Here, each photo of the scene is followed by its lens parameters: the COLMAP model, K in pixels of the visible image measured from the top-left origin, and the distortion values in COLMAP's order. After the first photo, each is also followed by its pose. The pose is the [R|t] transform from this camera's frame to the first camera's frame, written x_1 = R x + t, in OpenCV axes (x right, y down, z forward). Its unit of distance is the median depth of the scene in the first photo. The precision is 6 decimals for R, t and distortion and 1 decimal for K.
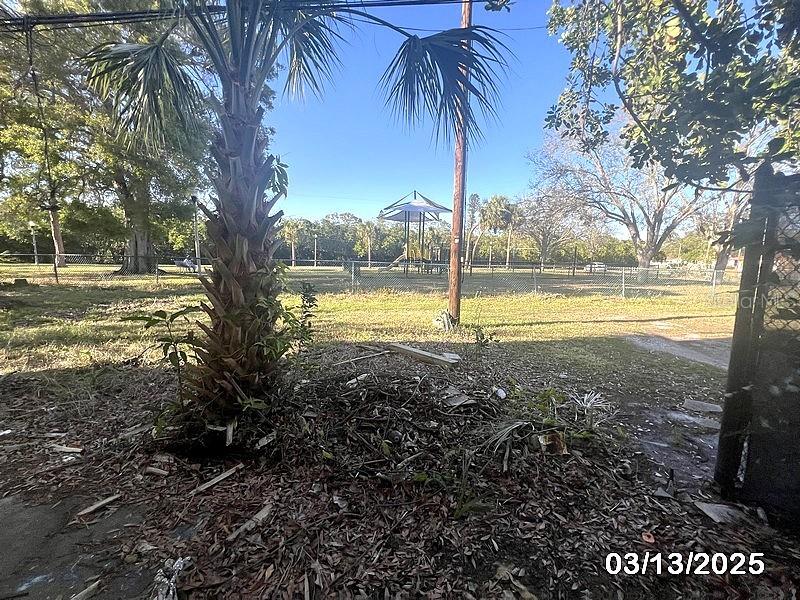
lens RADIAL K [[318.5, 0, 400.0], [0, 318.5, 300.0], [0, 0, 1]] dist [-0.001399, -0.000129]
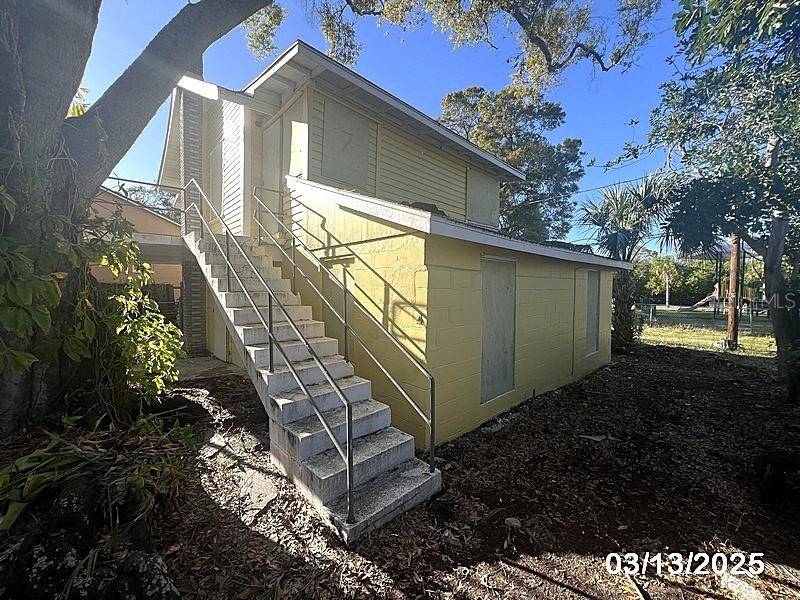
lens RADIAL K [[318.5, 0, 400.0], [0, 318.5, 300.0], [0, 0, 1]] dist [-0.001399, -0.000129]
pose [[0.701008, 0.011122, -0.713067, 0.020666], [-0.088304, 0.993537, -0.071314, 0.015047], [0.707666, 0.112959, 0.697459, -0.212595]]
